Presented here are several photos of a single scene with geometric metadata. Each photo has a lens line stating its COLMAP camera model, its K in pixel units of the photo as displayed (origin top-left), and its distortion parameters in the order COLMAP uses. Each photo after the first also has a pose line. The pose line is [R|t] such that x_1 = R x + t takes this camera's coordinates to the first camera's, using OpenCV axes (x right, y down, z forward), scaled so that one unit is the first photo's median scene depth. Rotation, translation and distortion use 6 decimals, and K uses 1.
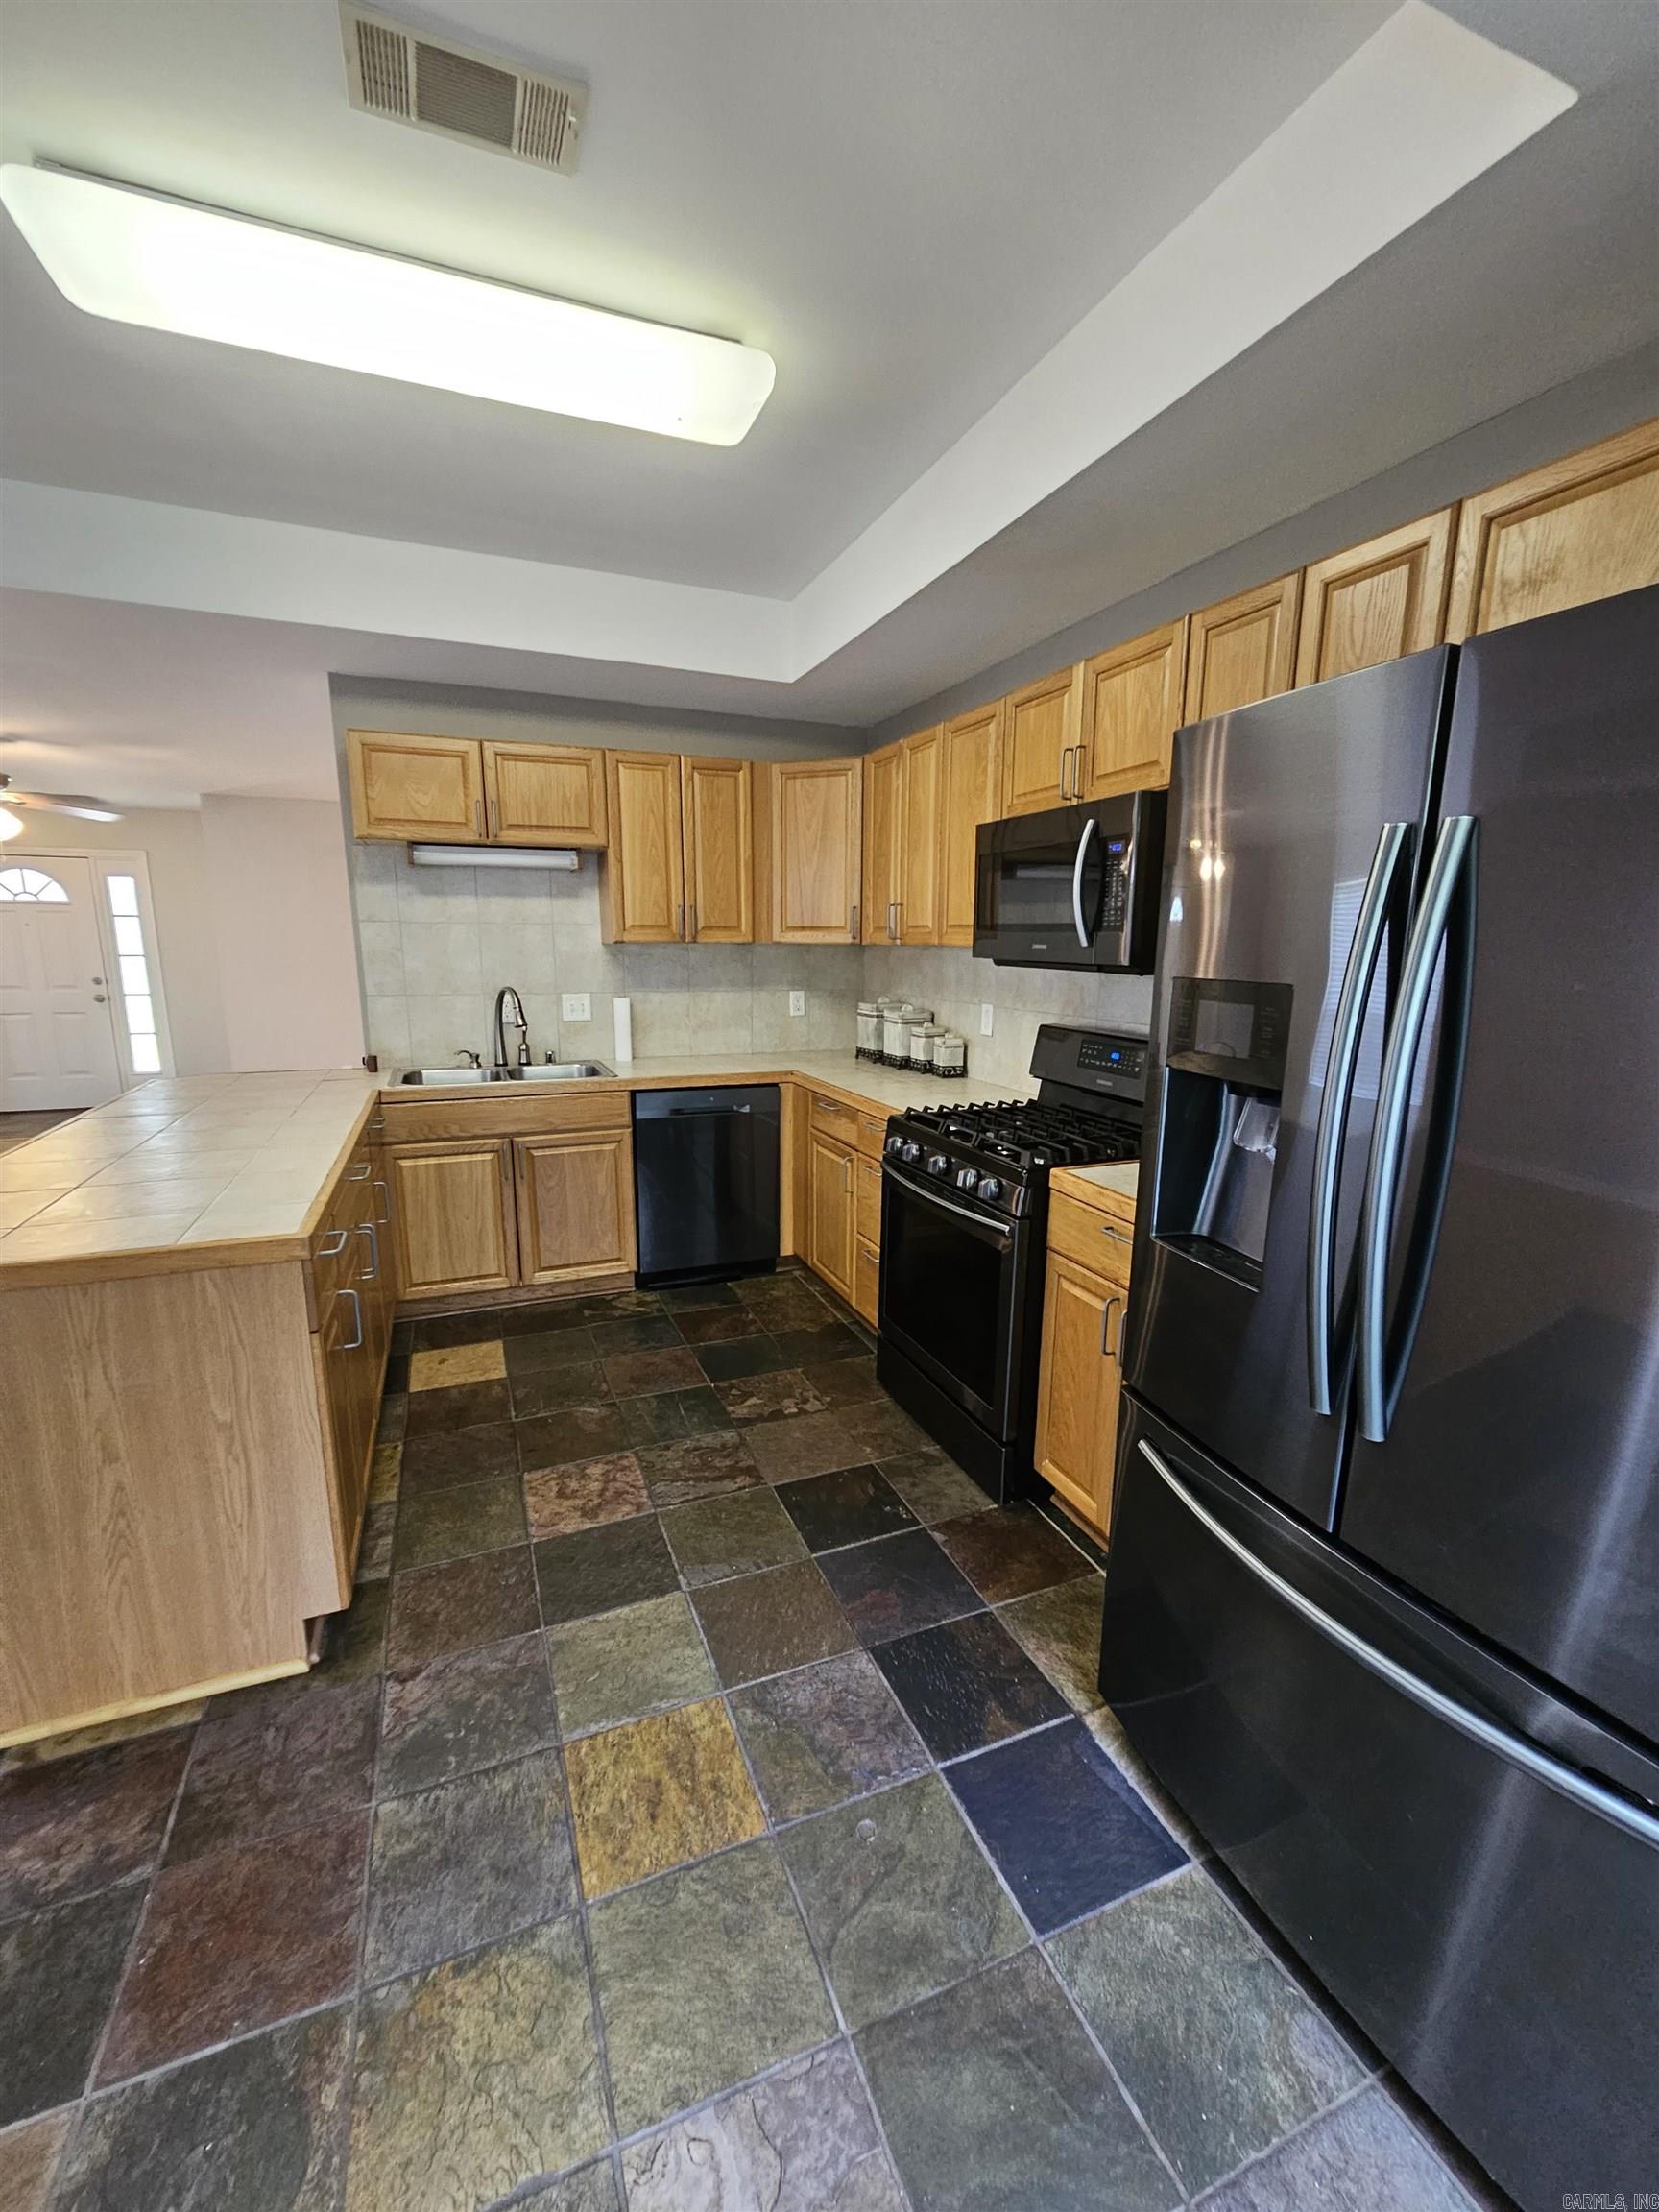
lens RADIAL K [[911.0, 0, 825.1], [0, 911.0, 1110.7], [0, 0, 1]] dist [-0.003058, 0.000586]
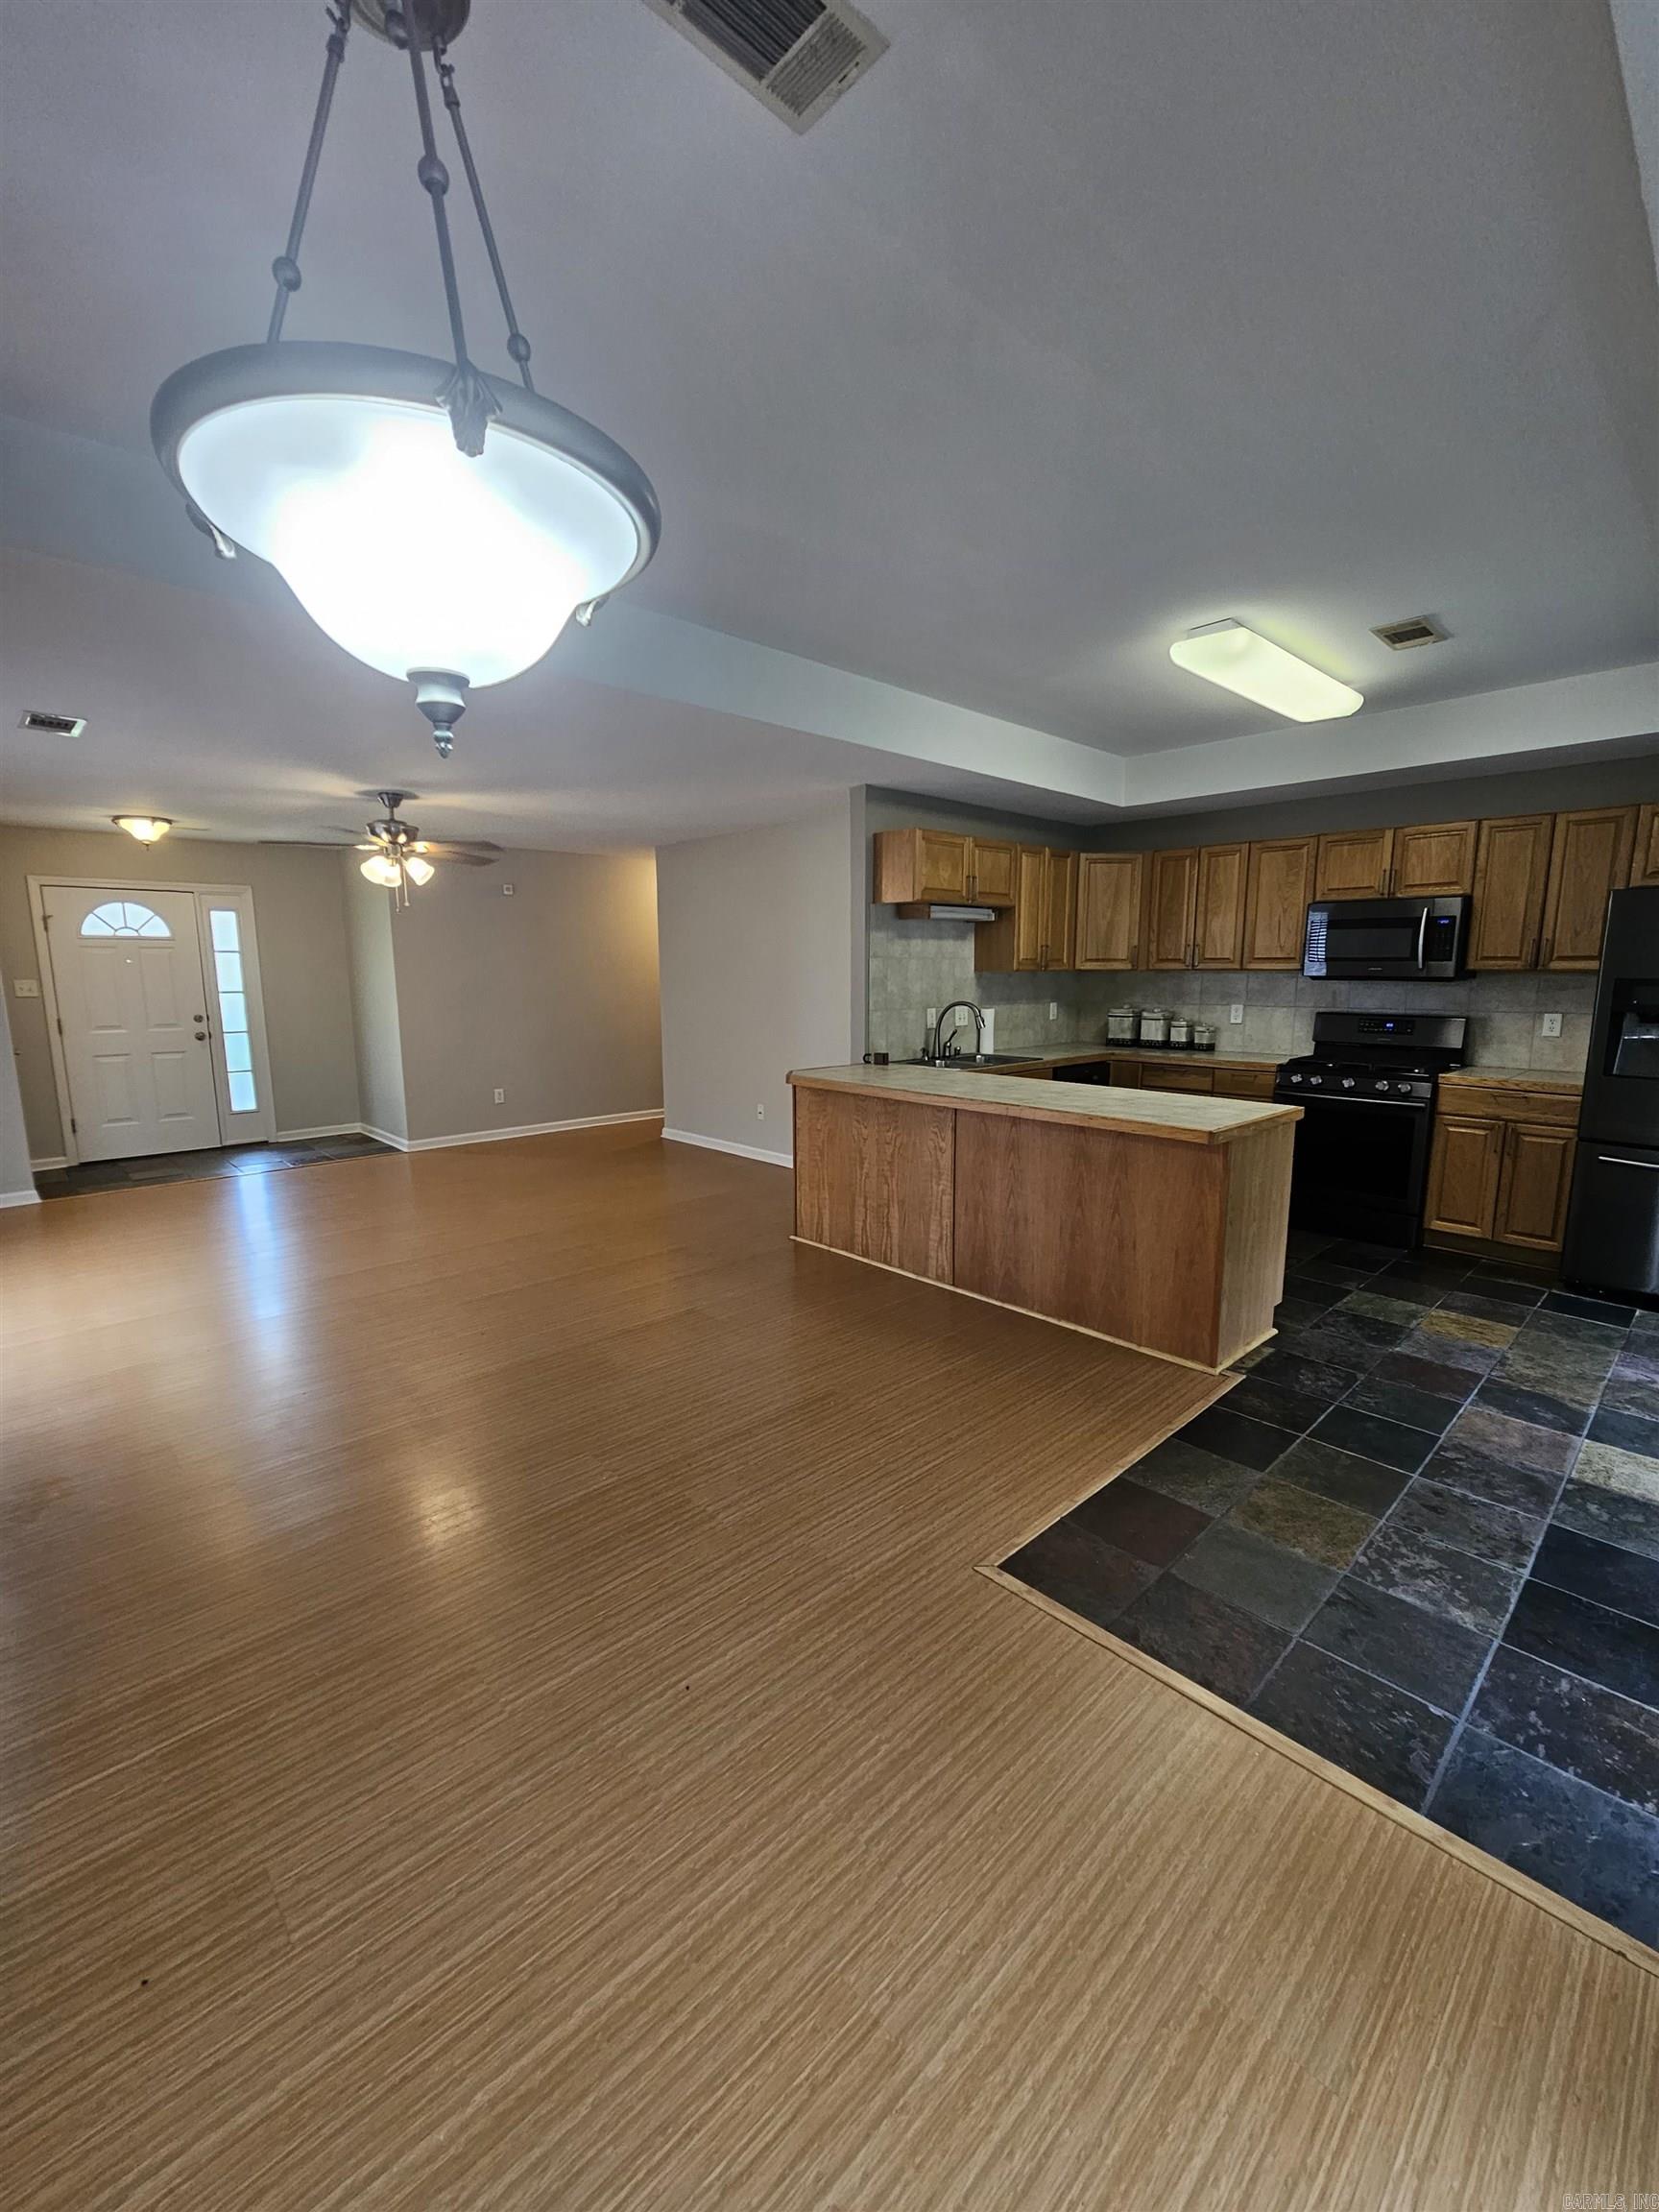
lens RADIAL K [[911.0, 0, 826.1], [0, 911.0, 1103.0], [0, 0, 1]] dist [-0.003058, 0.000586]
pose [[0.933460, -0.063033, 0.353098, -1.057167], [0.076383, 0.996790, -0.023986, 0.042053], [-0.350453, 0.049360, 0.935279, -0.266004]]
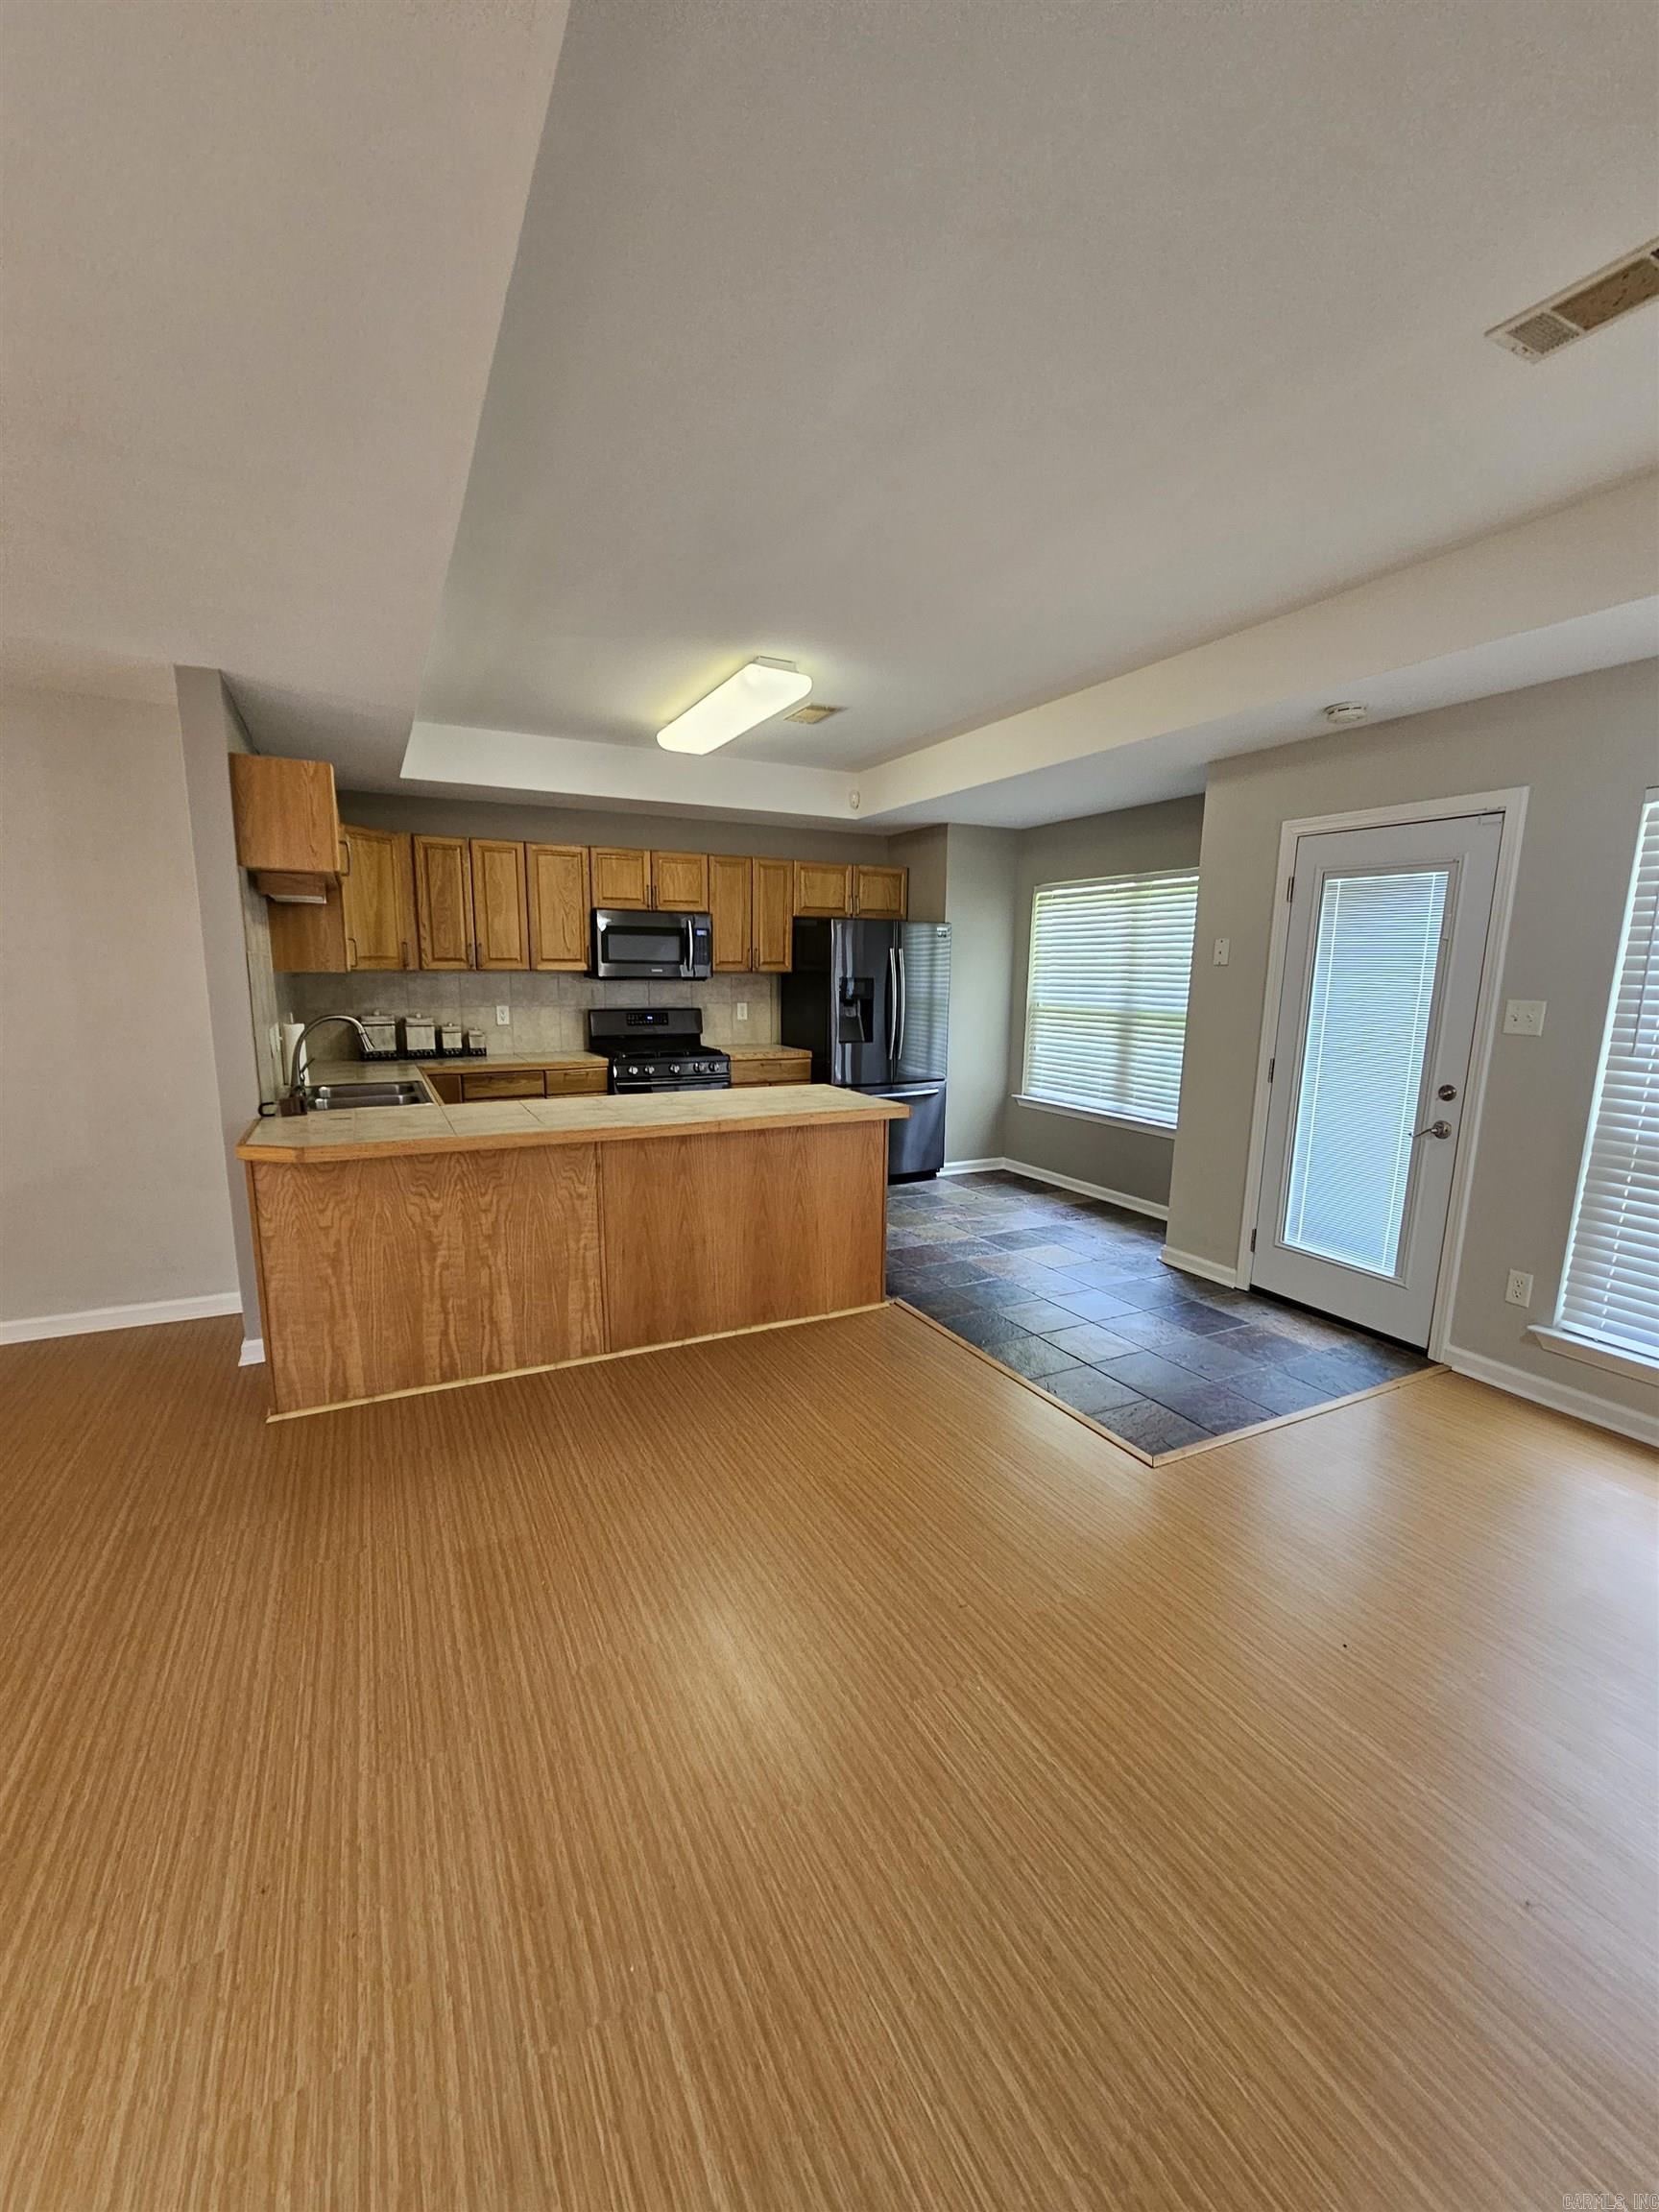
lens RADIAL K [[911.0, 0, 838.4], [0, 911.0, 1112.2], [0, 0, 1]] dist [-0.003058, 0.000586]
pose [[-0.083086, -0.166194, 0.982587, -1.420750], [0.177943, 0.967676, 0.178718, -0.110563], [-0.980527, 0.189693, -0.050827, 0.499513]]
